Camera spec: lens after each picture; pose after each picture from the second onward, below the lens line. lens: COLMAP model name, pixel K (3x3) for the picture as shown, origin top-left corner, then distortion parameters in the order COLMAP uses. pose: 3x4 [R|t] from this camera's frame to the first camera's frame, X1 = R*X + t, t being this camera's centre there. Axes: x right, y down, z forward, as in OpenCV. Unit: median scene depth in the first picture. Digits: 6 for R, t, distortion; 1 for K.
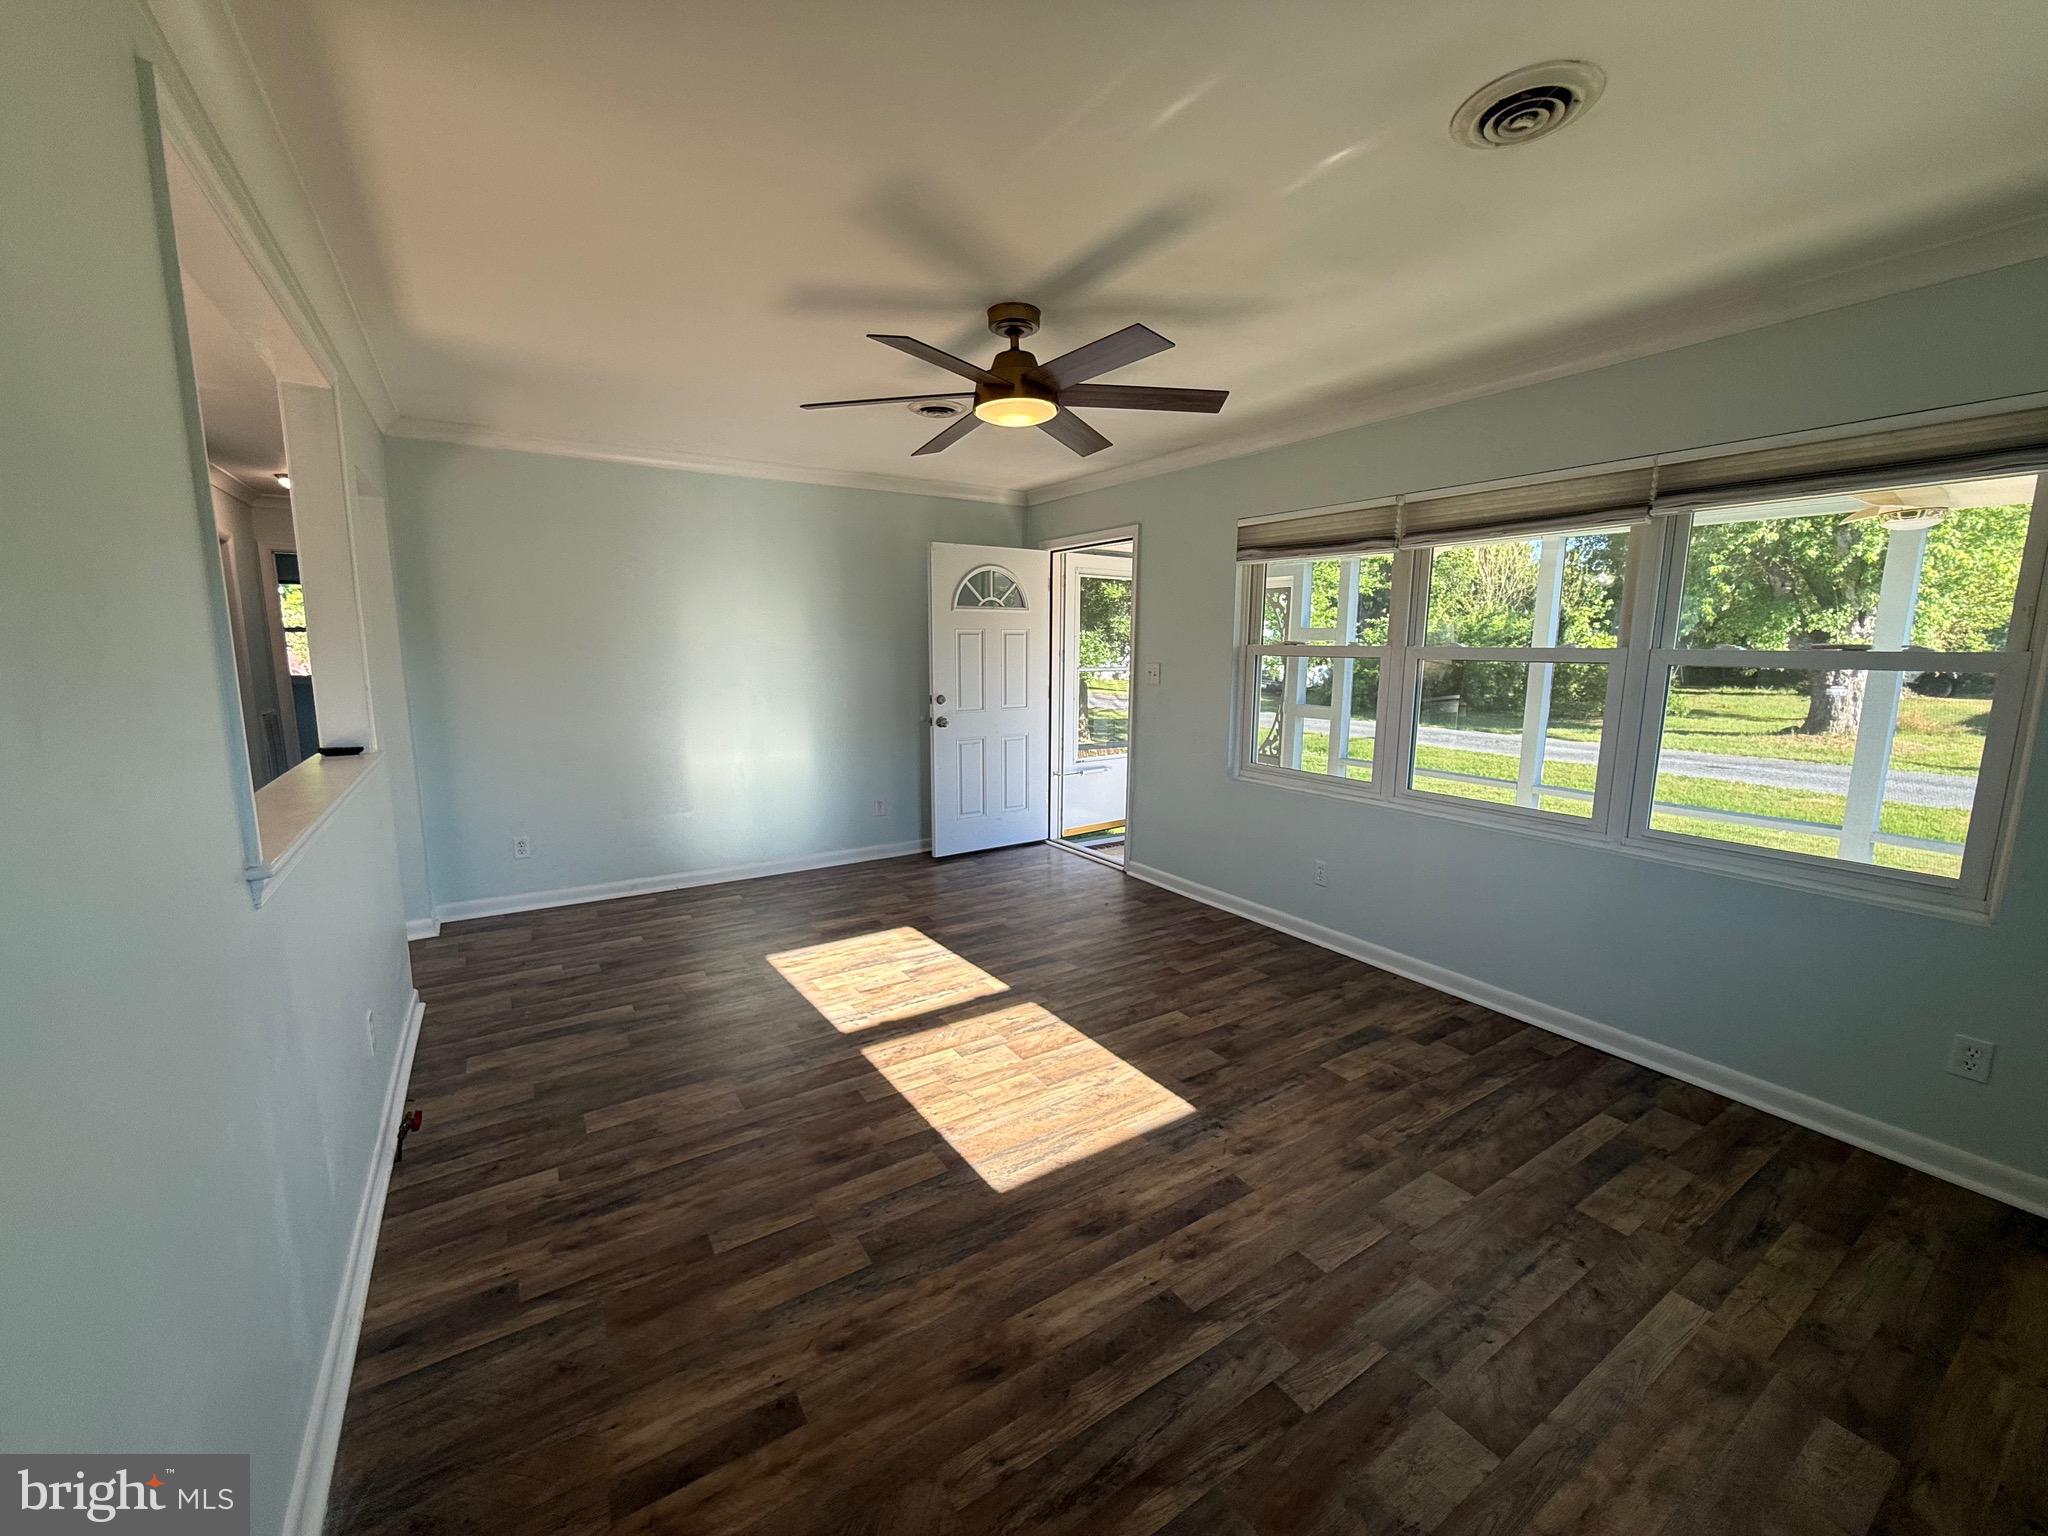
lens RADIAL K [[812.9, 0, 1018.5], [0, 812.9, 763.4], [0, 0, 1]] dist [-0.003094, 0.000499]
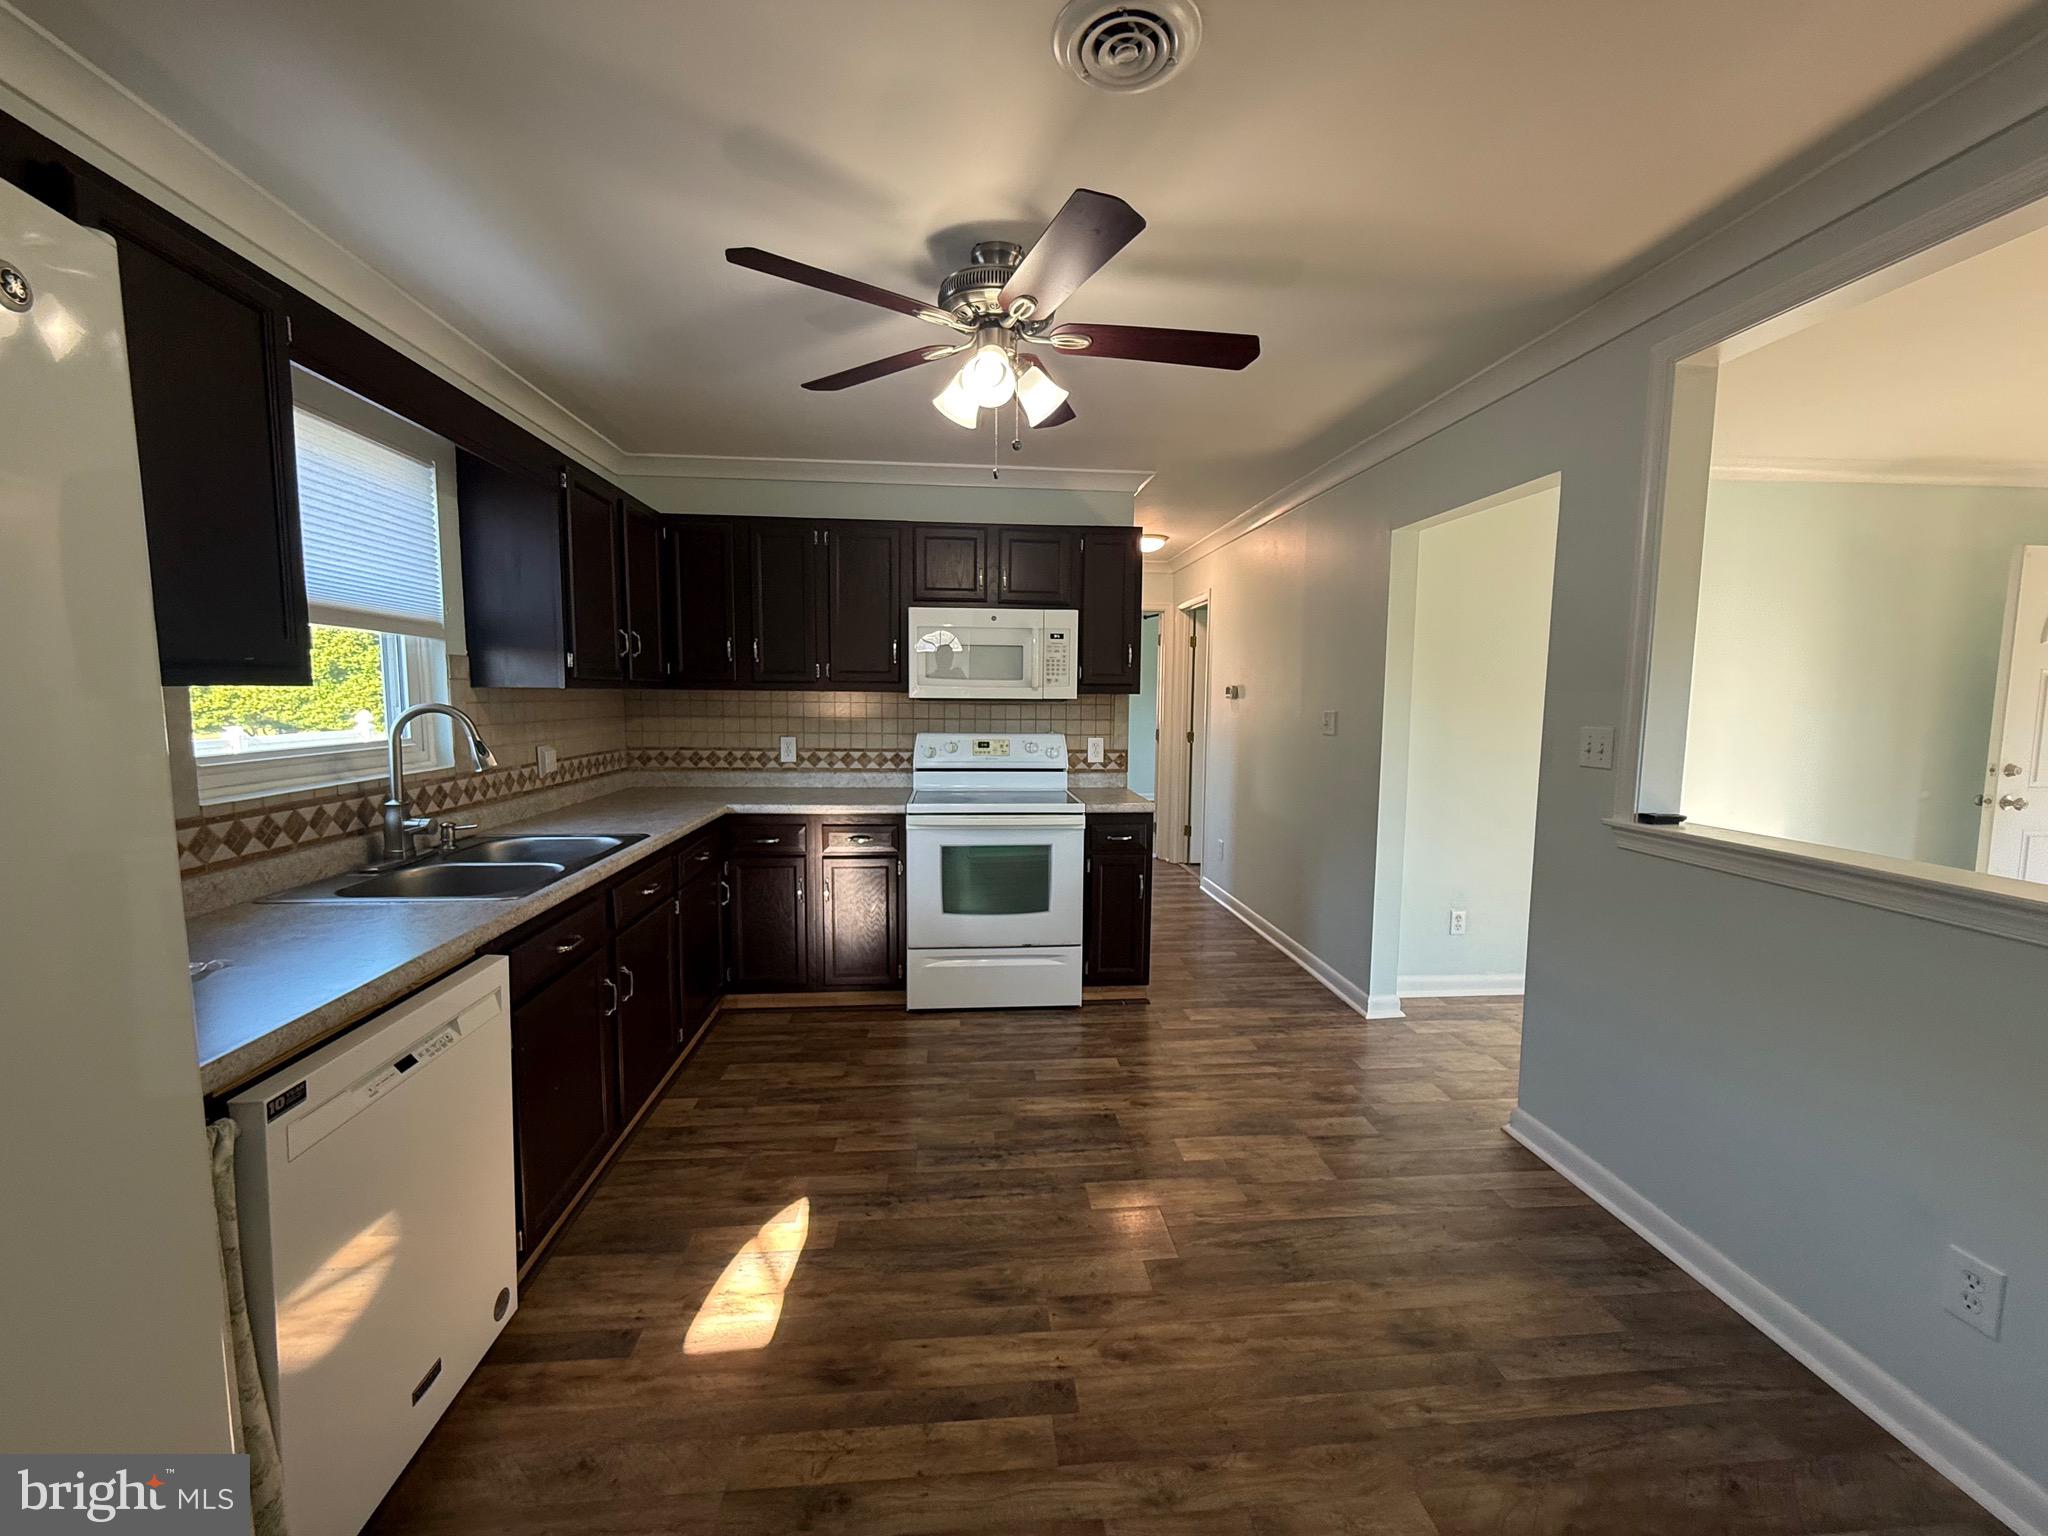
lens RADIAL K [[812.9, 0, 1030.4], [0, 812.9, 773.2], [0, 0, 1]] dist [-0.003094, 0.000499]
pose [[0.890834, 0.047530, -0.451836, -0.899718], [-0.070101, 0.996983, -0.033335, 0.008755], [0.448888, 0.061370, 0.891478, 0.013771]]
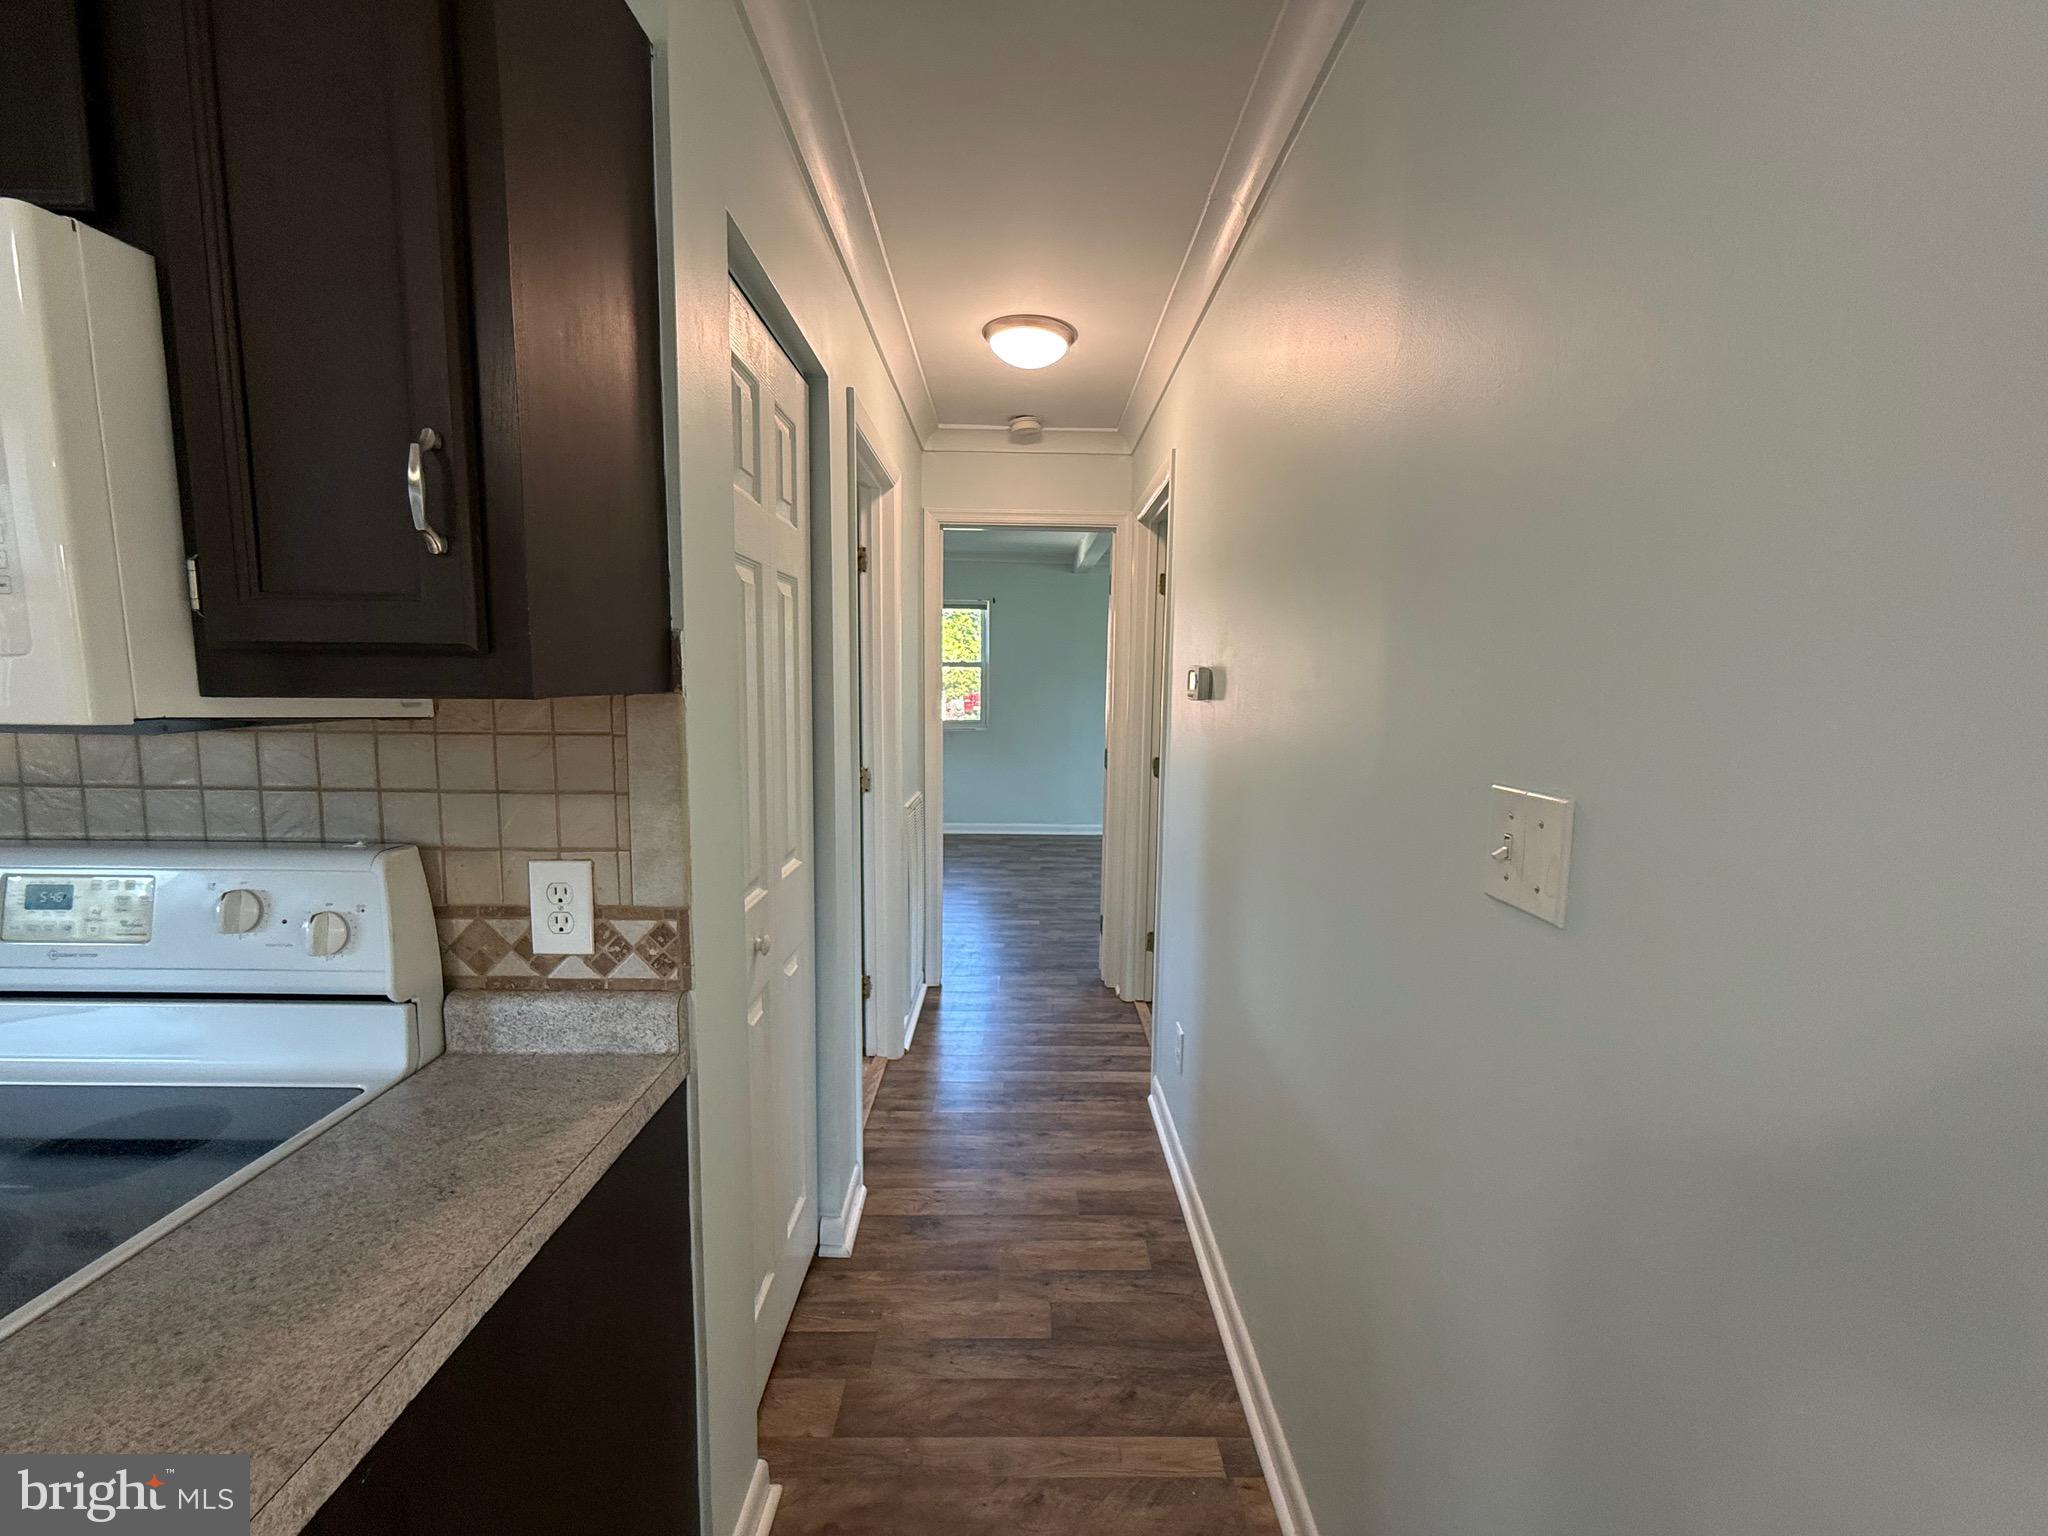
lens RADIAL K [[812.9, 0, 1023.9], [0, 812.9, 789.8], [0, 0, 1]] dist [-0.003094, 0.000499]
pose [[0.851140, 0.074563, -0.519617, -1.067743], [-0.083924, 0.996457, 0.005518, -0.151931], [0.518187, 0.038912, 0.854382, 1.066989]]
